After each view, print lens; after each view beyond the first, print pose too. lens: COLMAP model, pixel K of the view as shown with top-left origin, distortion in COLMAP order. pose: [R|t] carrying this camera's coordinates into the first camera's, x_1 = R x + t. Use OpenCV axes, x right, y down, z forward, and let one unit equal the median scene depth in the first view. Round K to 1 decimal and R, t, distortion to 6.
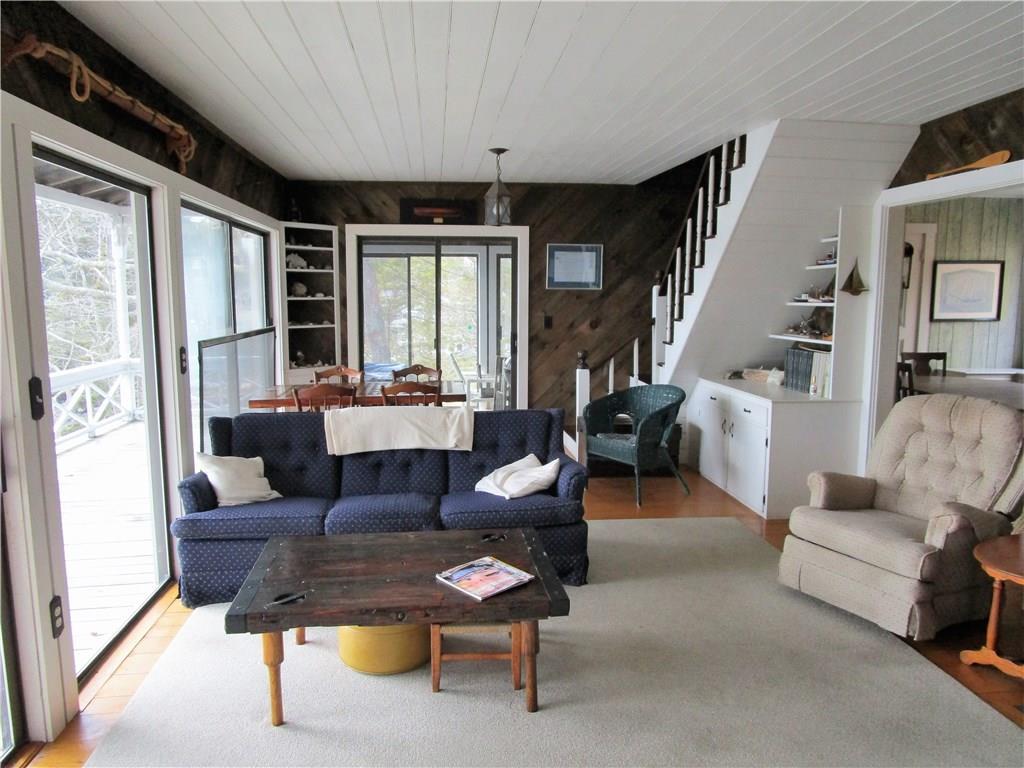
lens RADIAL K [[725.6, 0, 518.2], [0, 725.6, 389.0], [0, 0, 1]] dist [-0.034035, 0.018757]
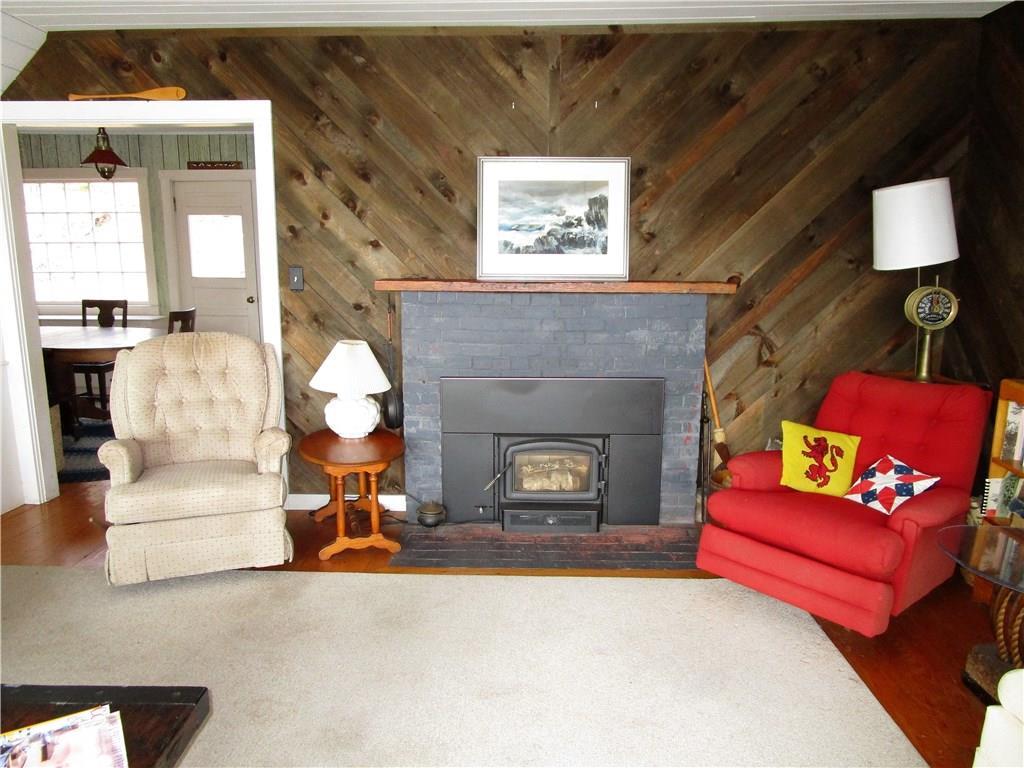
lens RADIAL K [[725.6, 0, 517.9], [0, 725.6, 388.7], [0, 0, 1]] dist [-0.034035, 0.018757]
pose [[0.140816, -0.193480, 0.970946, -0.162767], [0.123104, 0.976529, 0.176738, -0.018832], [-0.982352, 0.094640, 0.161329, 0.205186]]
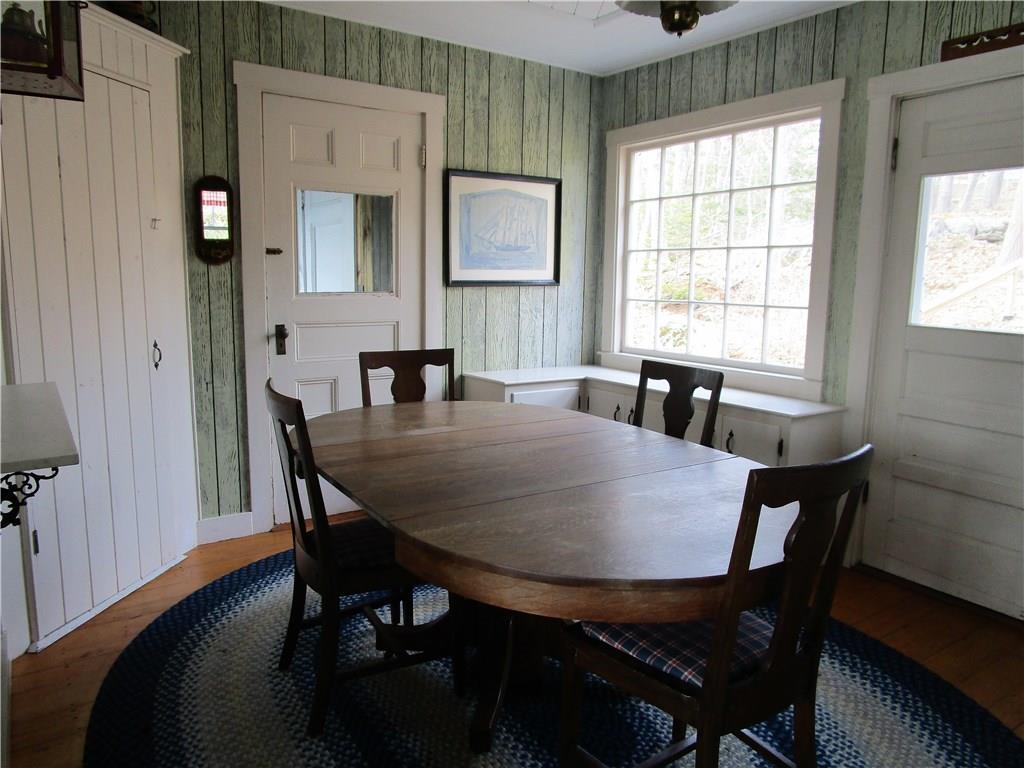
lens RADIAL K [[725.6, 0, 505.7], [0, 725.6, 383.3], [0, 0, 1]] dist [-0.034035, 0.018757]
pose [[0.884920, -0.057060, 0.462234, 0.388844], [0.045906, 0.998320, 0.035353, -0.041592], [-0.463475, -0.010066, 0.886053, 0.543218]]
